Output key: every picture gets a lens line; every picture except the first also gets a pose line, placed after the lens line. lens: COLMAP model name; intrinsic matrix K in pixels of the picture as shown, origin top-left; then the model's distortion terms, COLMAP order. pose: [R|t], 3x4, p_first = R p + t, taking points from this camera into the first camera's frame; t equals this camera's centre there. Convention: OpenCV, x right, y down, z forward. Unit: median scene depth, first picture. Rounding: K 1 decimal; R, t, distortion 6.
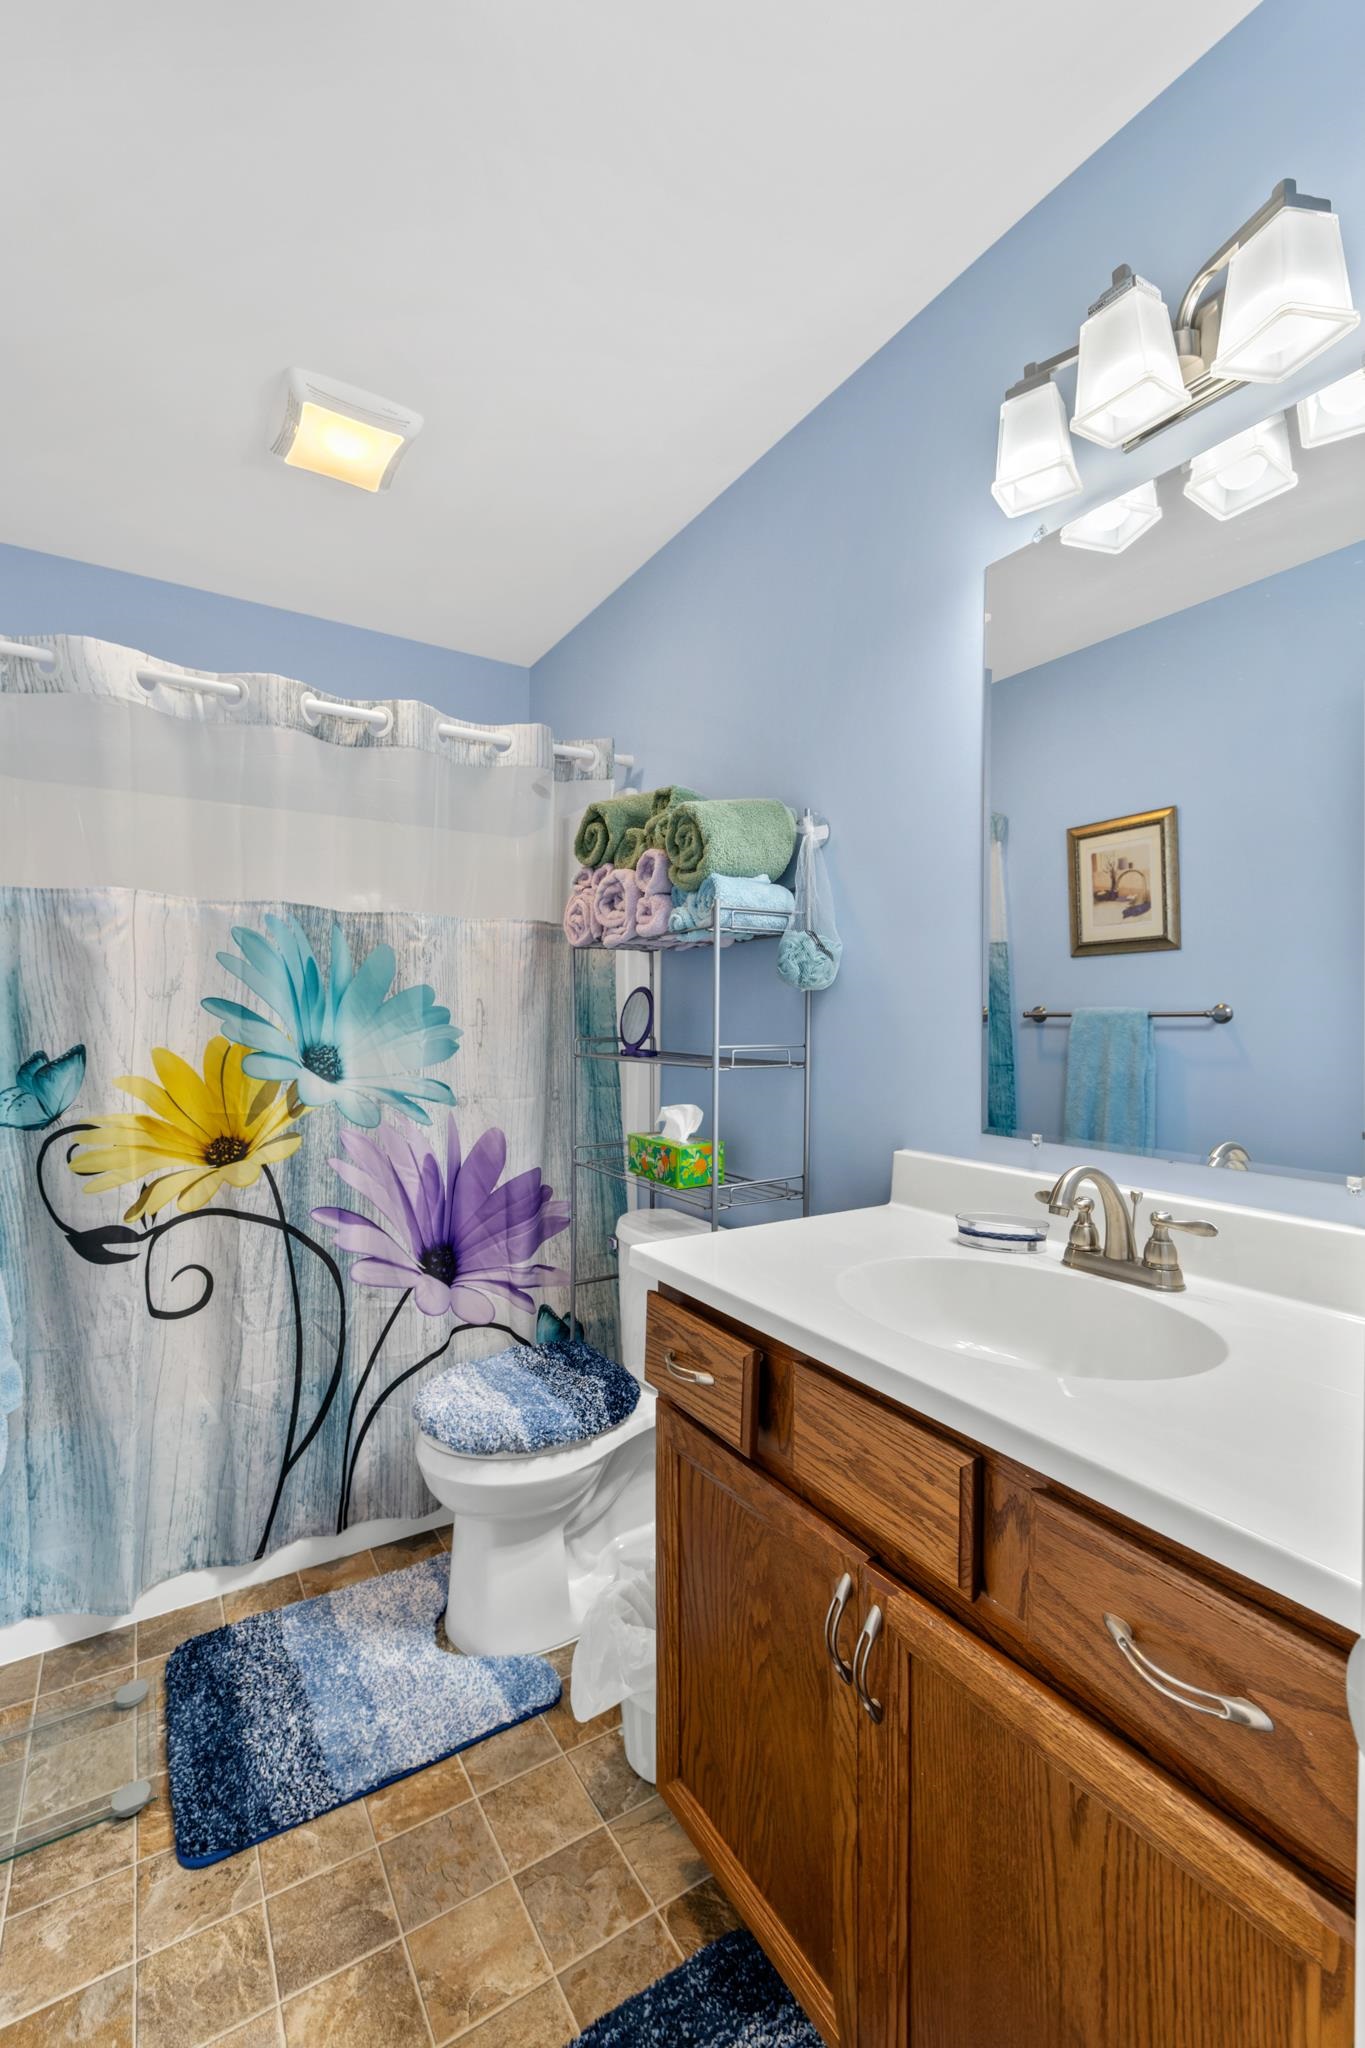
lens RADIAL K [[861.5, 0, 678.3], [0, 861.5, 1039.5], [0, 0, 1]] dist [-0.000800, 0.000323]
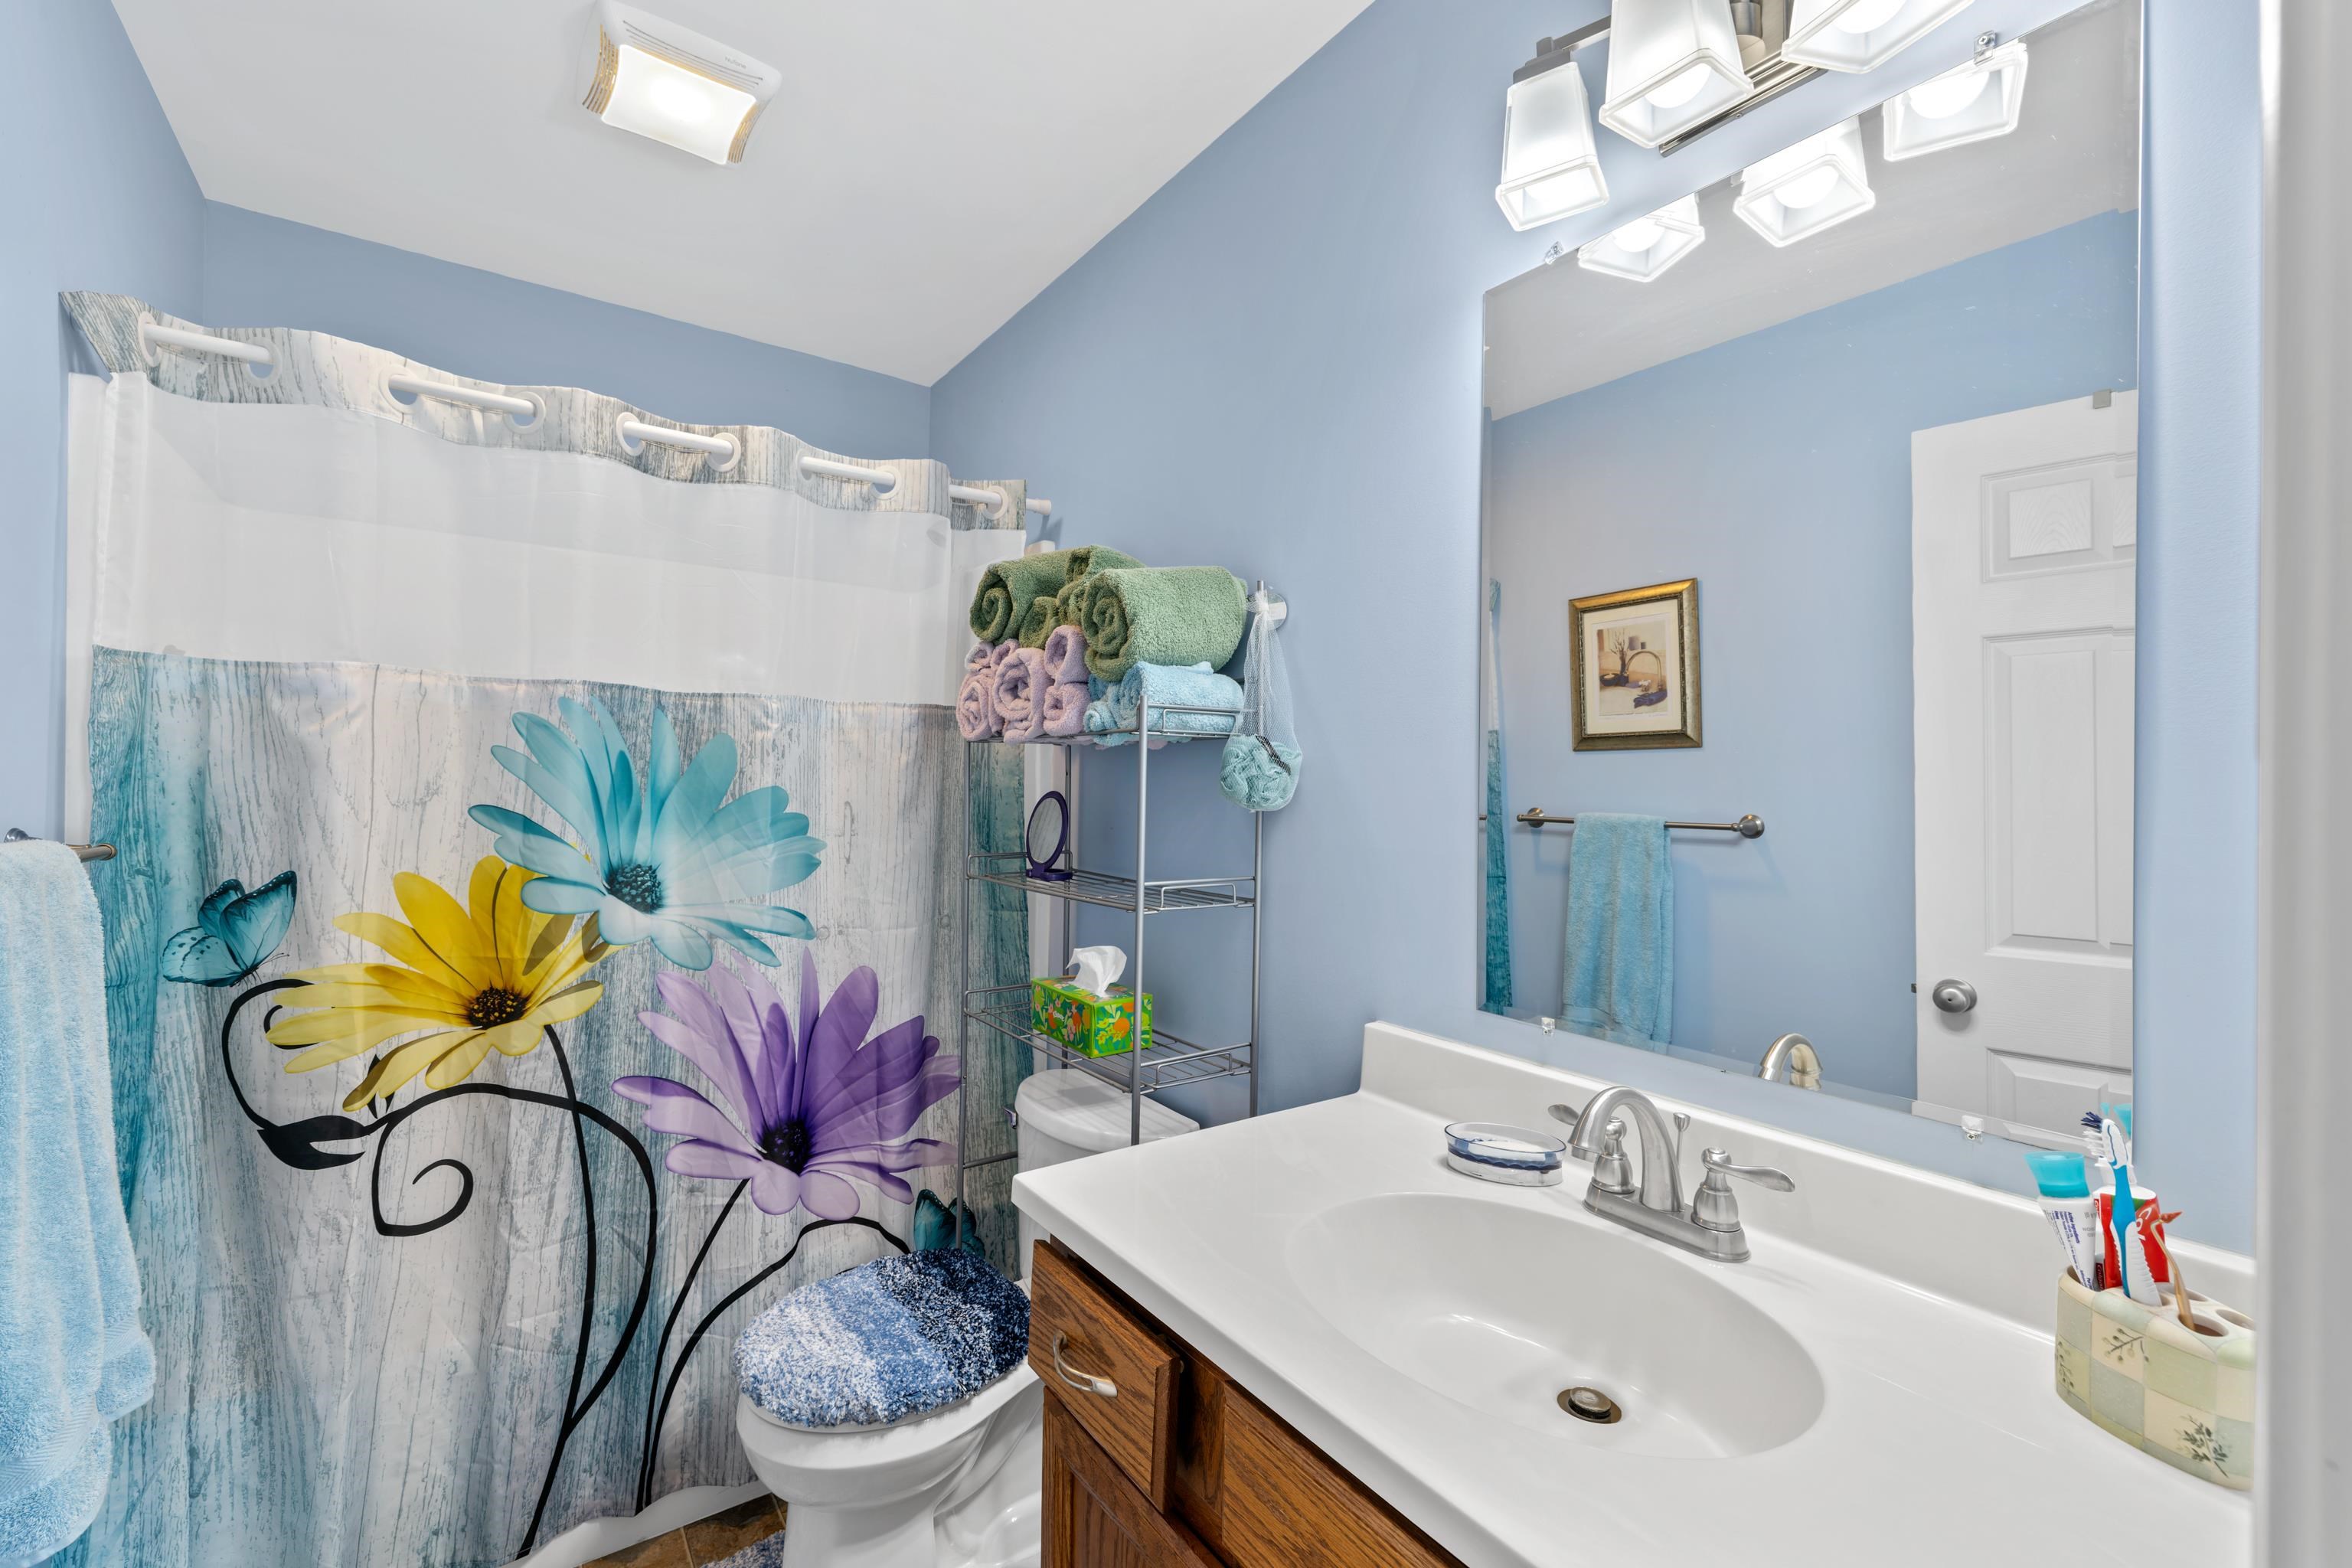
lens RADIAL K [[989.4, 0, 1176.0], [0, 989.4, 784.0], [0, 0, 1]] dist [-0.000800, 0.000323]
pose [[0.998280, 0.013477, 0.057052, 0.021659], [-0.011973, 0.999574, -0.026620, -0.053185], [-0.057386, 0.025891, 0.998016, 0.093427]]
